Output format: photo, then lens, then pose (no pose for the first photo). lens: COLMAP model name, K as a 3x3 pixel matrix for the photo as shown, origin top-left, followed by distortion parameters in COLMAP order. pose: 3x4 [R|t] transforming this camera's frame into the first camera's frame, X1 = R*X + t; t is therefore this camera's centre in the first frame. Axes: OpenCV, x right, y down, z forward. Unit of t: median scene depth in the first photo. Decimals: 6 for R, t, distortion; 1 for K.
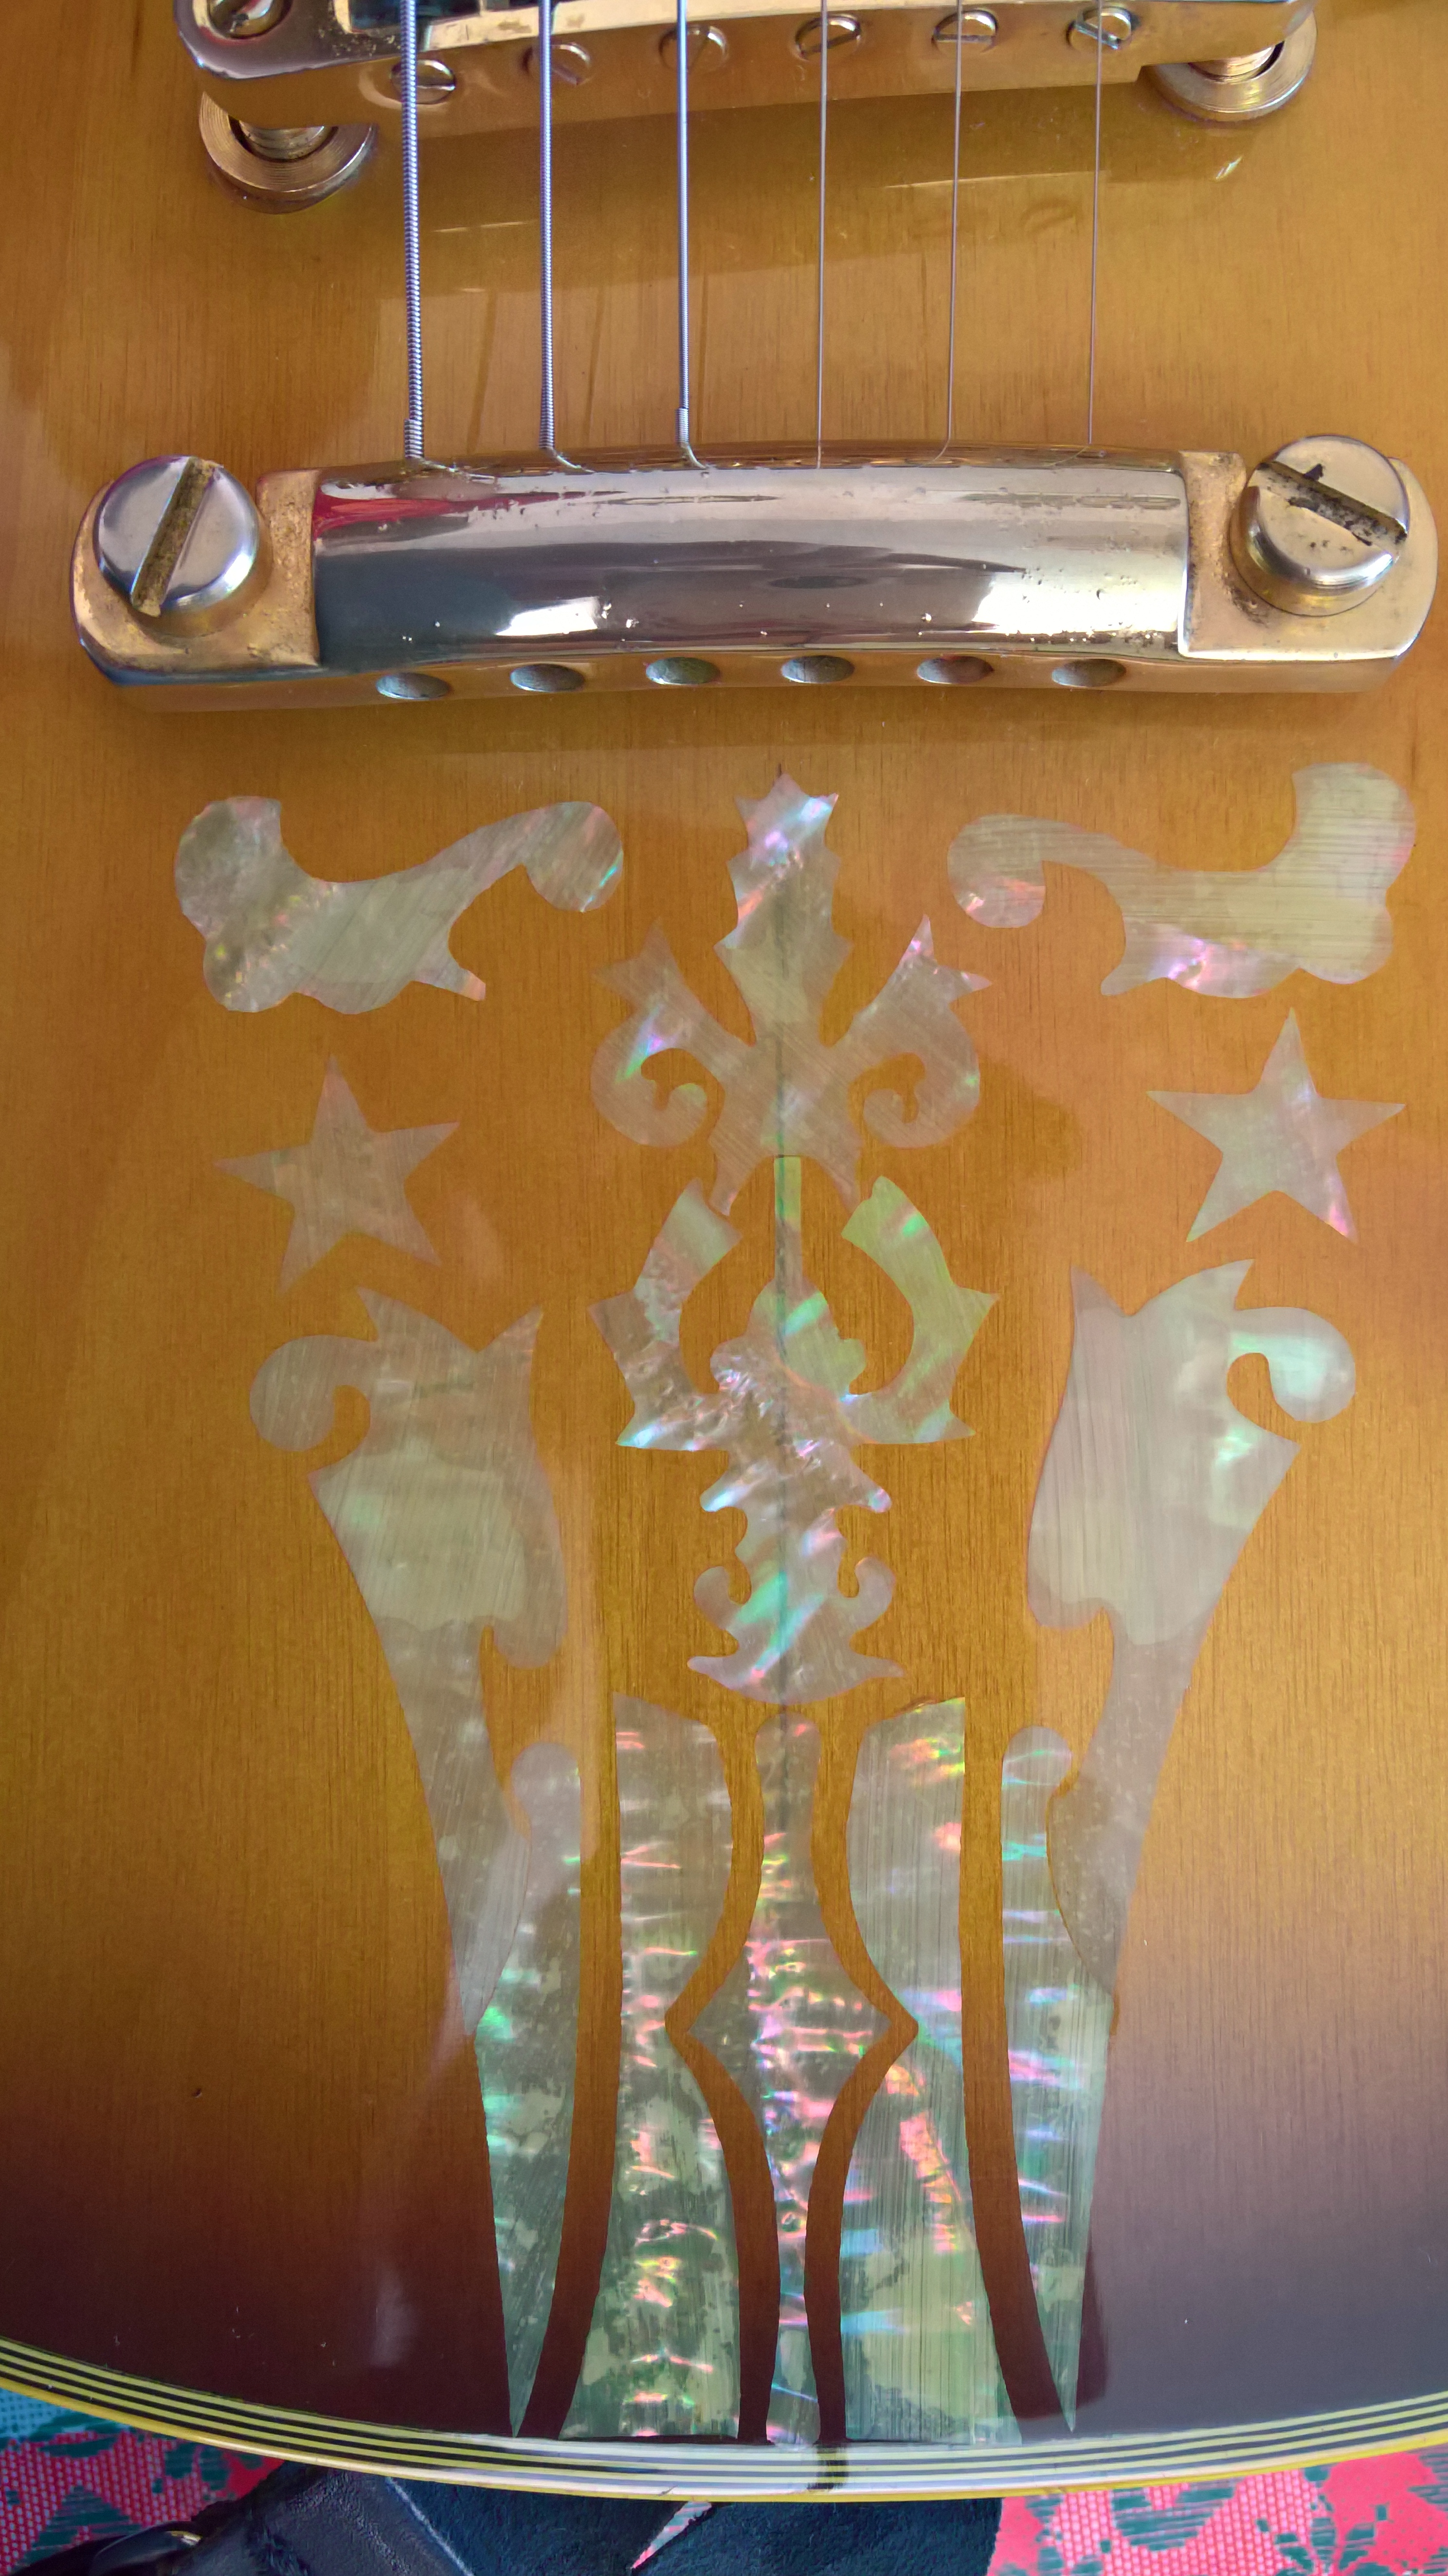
lens RADIAL K [[2037.5, 0, 724.0], [0, 2037.5, 1288.0], [0, 0, 1]] dist [0.003063, 0.000001]
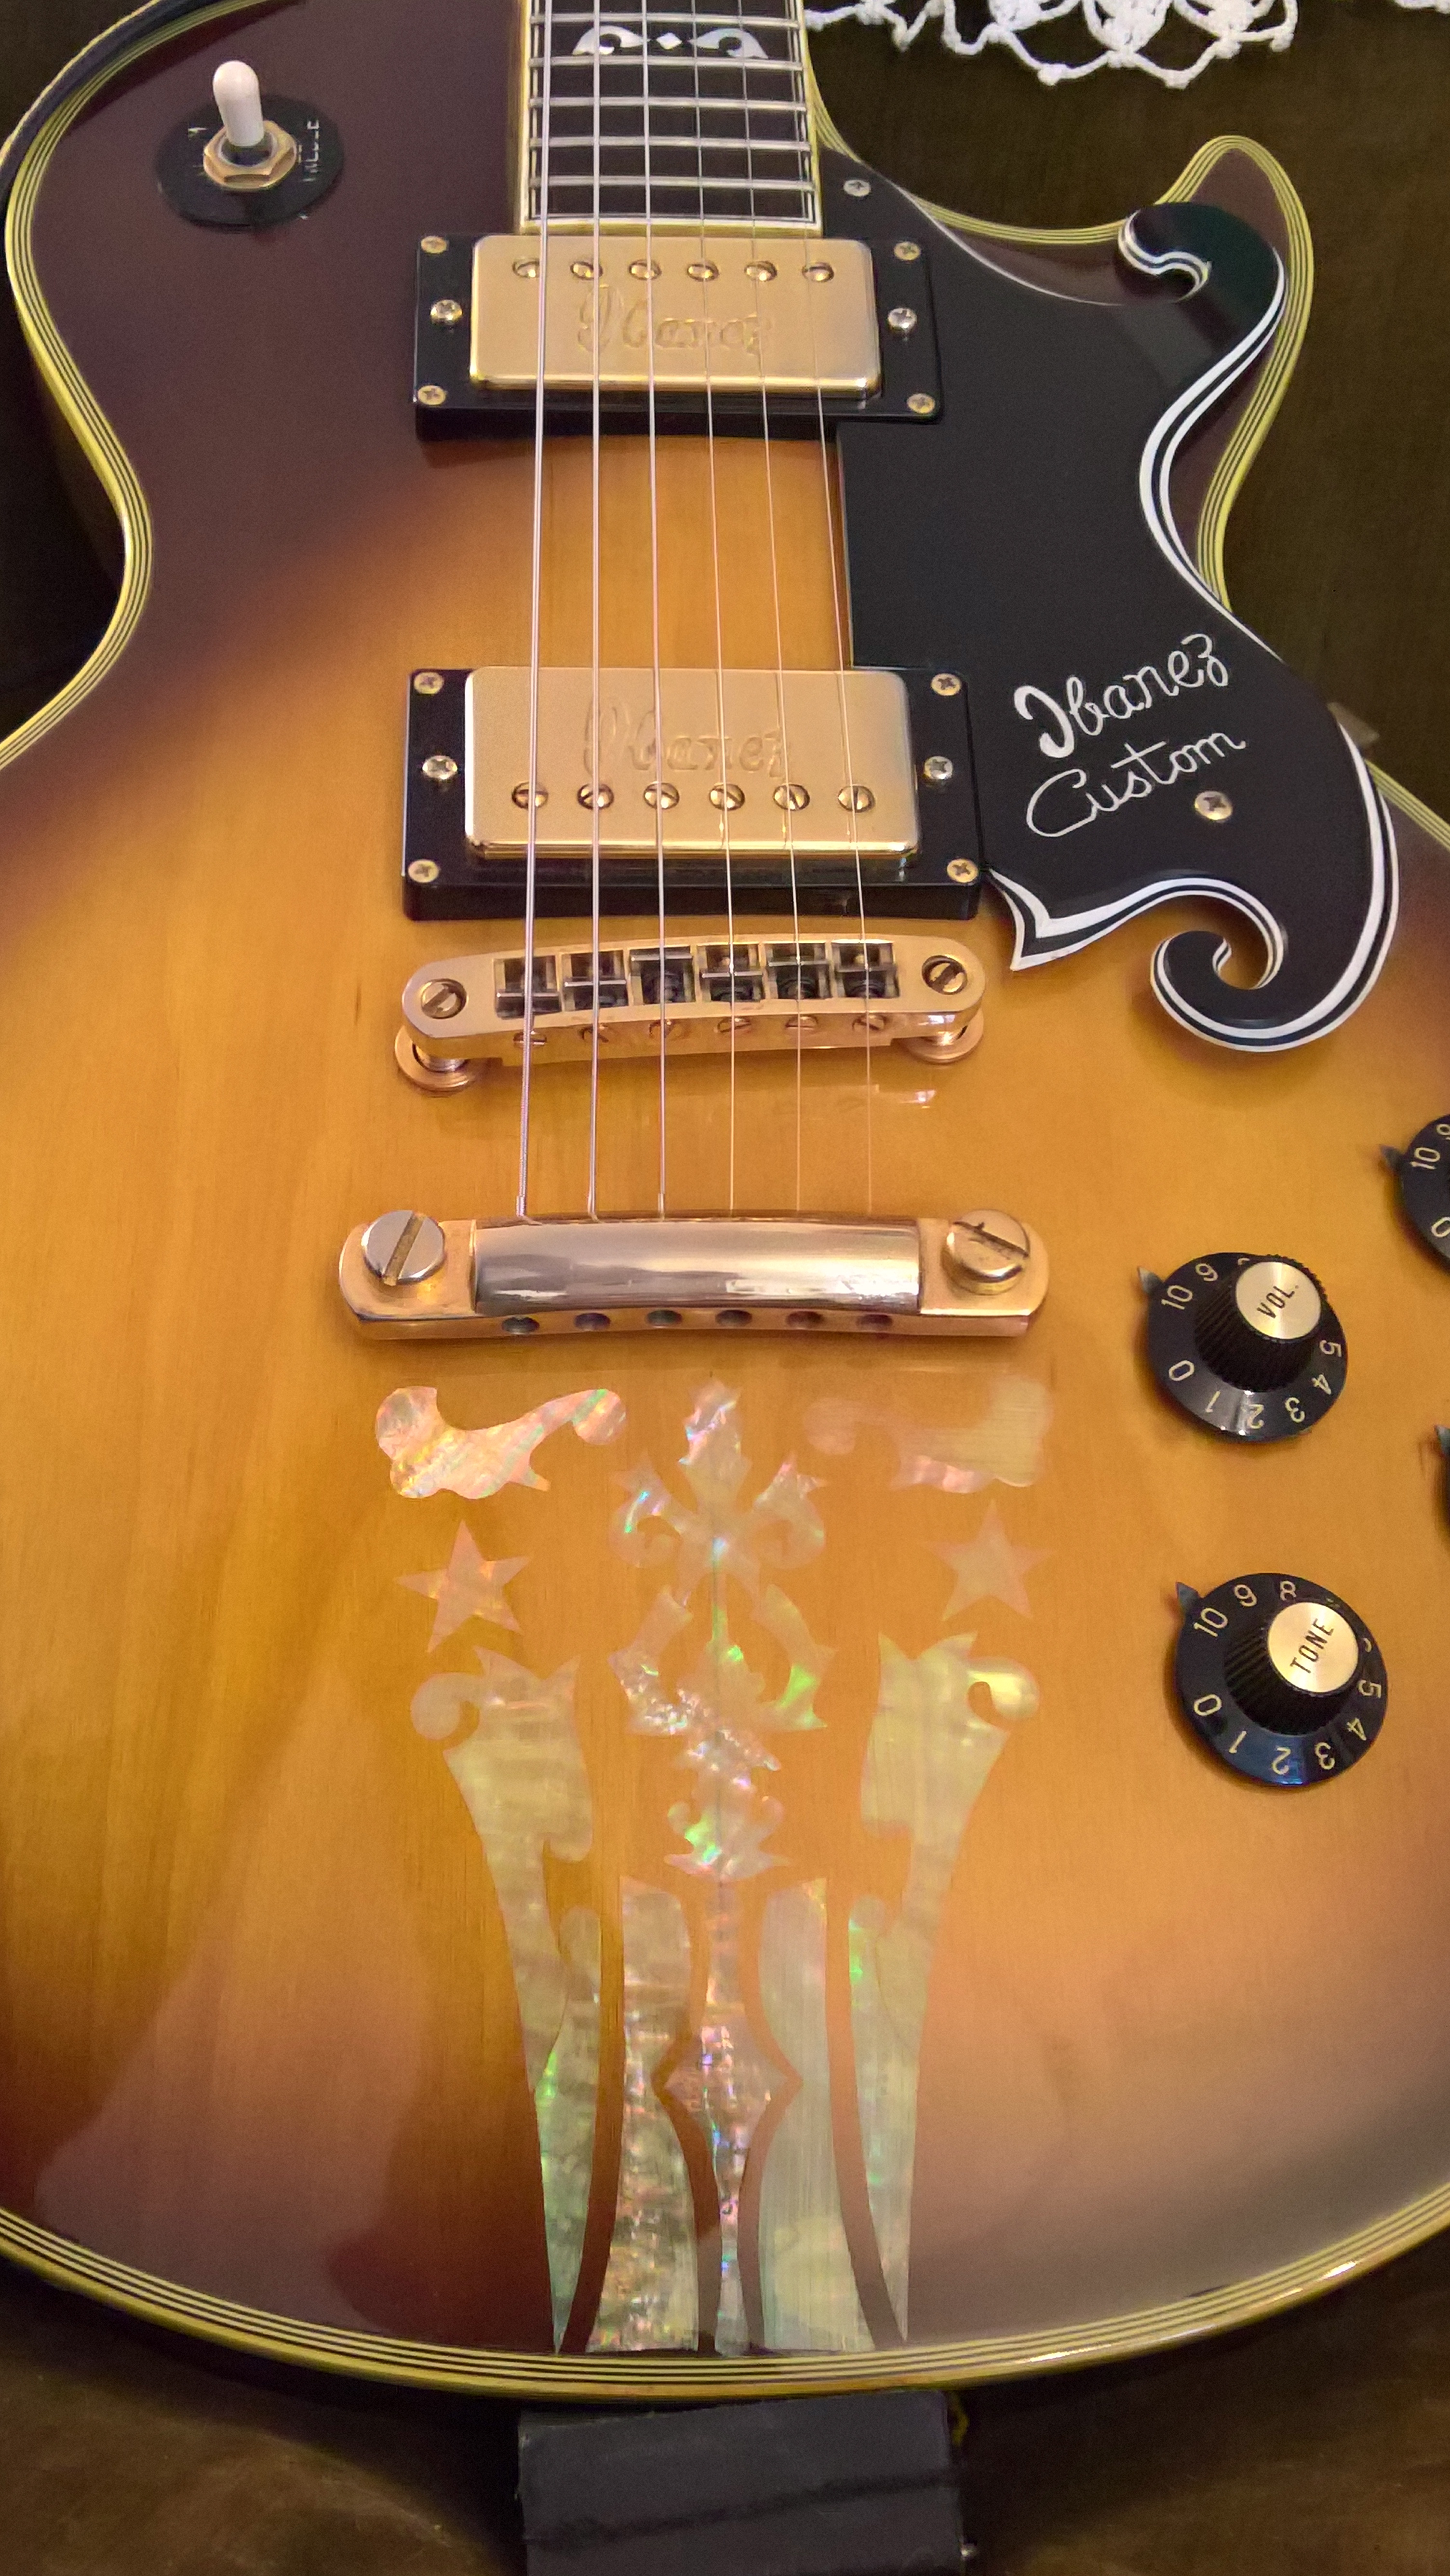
lens RADIAL K [[2886.3, 0, 725.0], [0, 2886.3, 1288.0], [0, 0, 1]] dist [0.109107, -0.015455]
pose [[0.997740, 0.012497, 0.066019, -0.133435], [0.014217, 0.921038, -0.389213, 0.691714], [-0.065670, 0.389272, 0.918779, -1.431014]]
